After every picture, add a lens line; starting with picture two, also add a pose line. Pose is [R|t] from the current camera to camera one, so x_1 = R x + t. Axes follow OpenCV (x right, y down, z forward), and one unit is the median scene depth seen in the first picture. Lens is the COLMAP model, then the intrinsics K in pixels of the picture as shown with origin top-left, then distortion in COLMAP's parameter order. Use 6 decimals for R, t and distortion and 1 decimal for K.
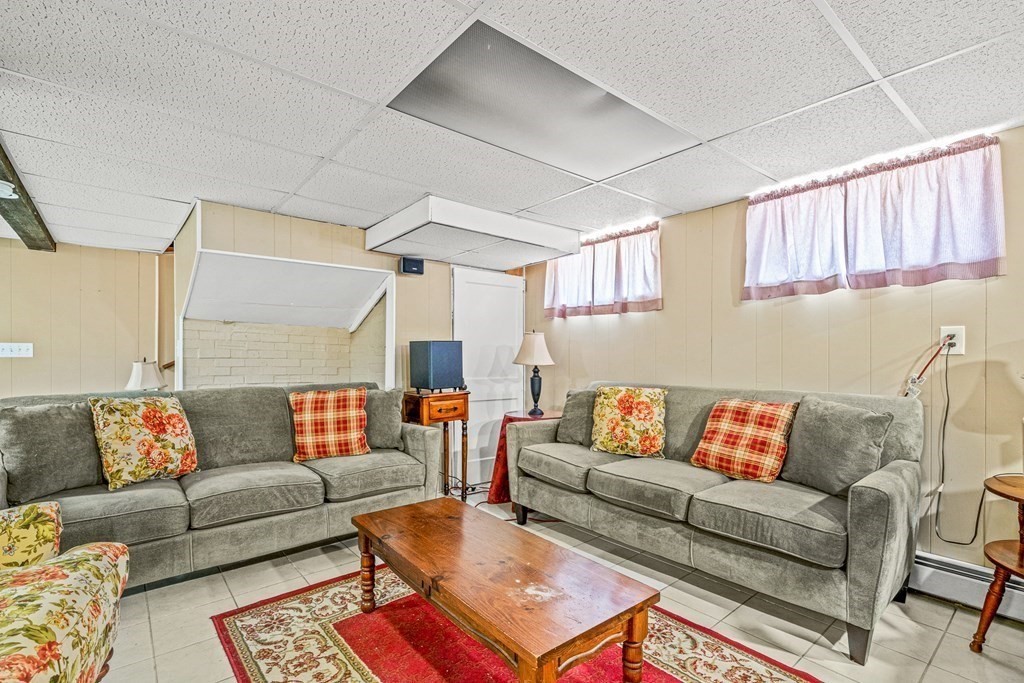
lens RADIAL K [[477.4, 0, 510.3], [0, 477.4, 360.5], [0, 0, 1]] dist [0.000144, 0.000000]
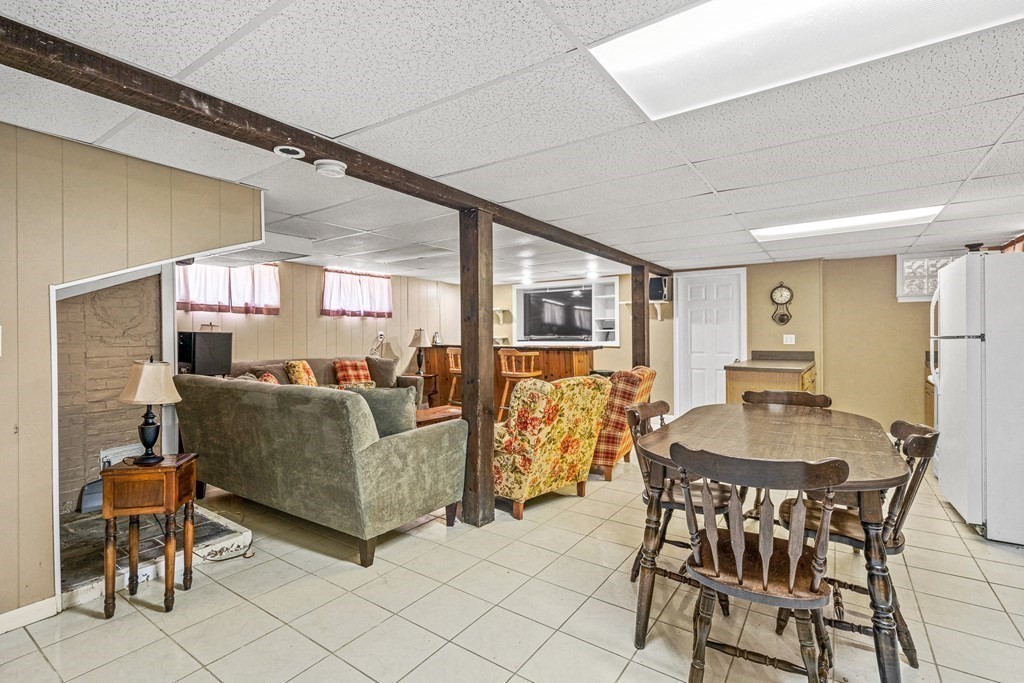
lens RADIAL K [[467.6, 0, 507.3], [0, 467.6, 336.1], [0, 0, 1]] dist [-0.000236, 0.000042]
pose [[-0.268922, 0.000623, 0.963162, -1.726248], [0.010991, 0.999937, 0.002422, -0.032340], [-0.963099, 0.011237, -0.268912, 0.787733]]
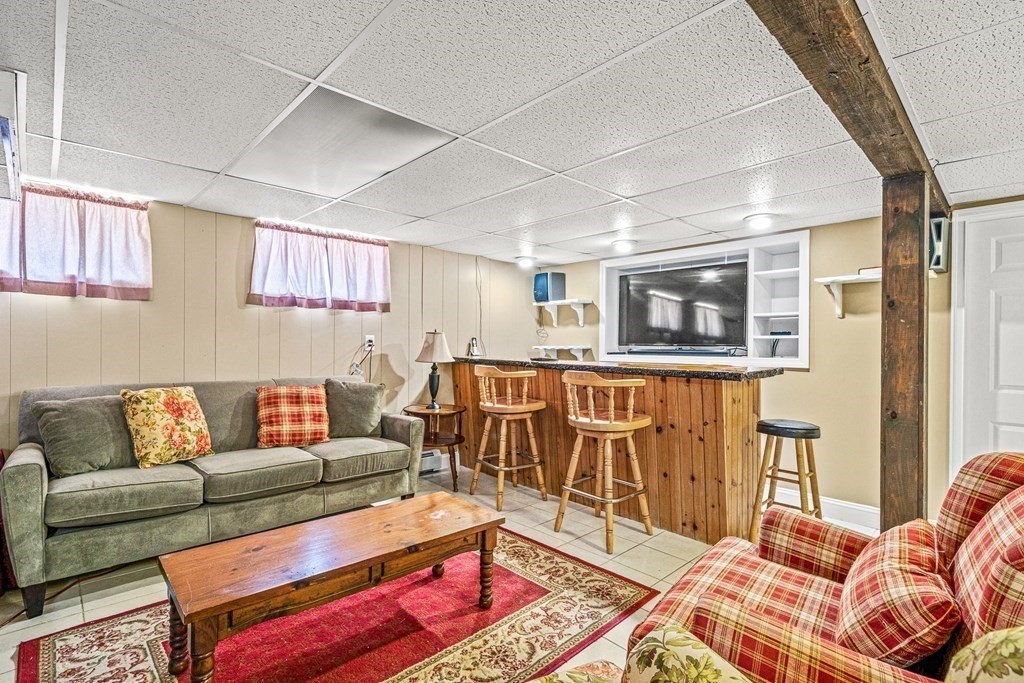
lens RADIAL K [[478.1, 0, 510.0], [0, 478.1, 347.8], [0, 0, 1]] dist [0.001424, 0.000392]
pose [[-0.073390, -0.005694, 0.997287, -0.748400], [-0.000748, 0.999984, 0.005654, -0.026919], [-0.997303, -0.000331, -0.073393, 0.454344]]
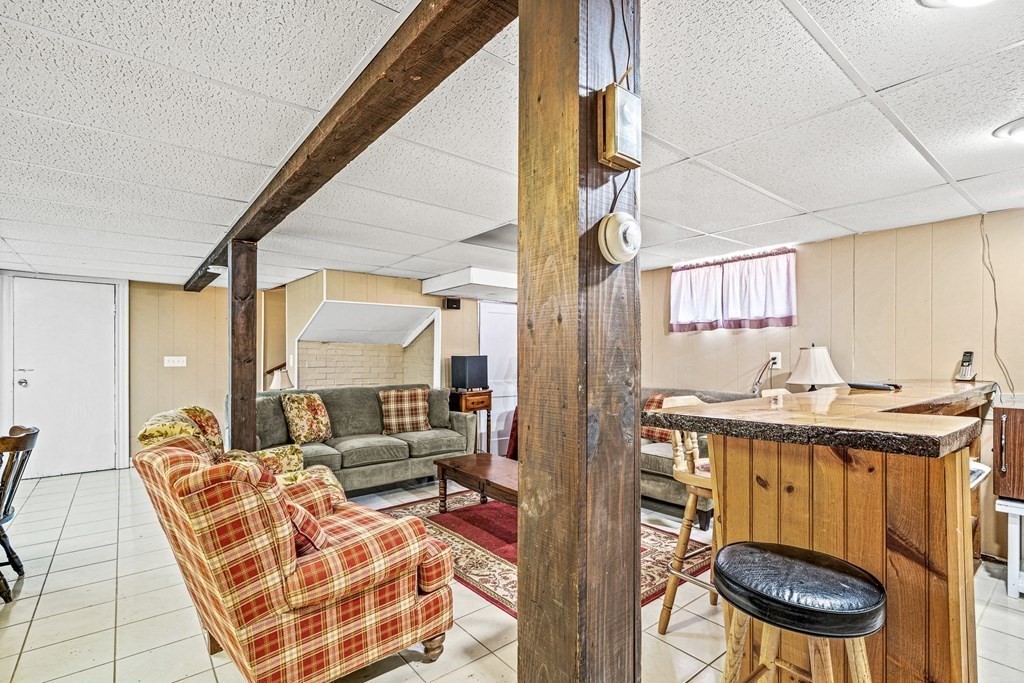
lens RADIAL K [[482.0, 0, 510.7], [0, 482.0, 358.2], [0, 0, 1]] dist [0.001250, 0.000106]
pose [[0.999958, -0.000594, -0.009174, -0.019984], [0.000571, 0.999997, -0.002504, -0.036523], [0.009175, 0.002499, 0.999955, -0.594481]]
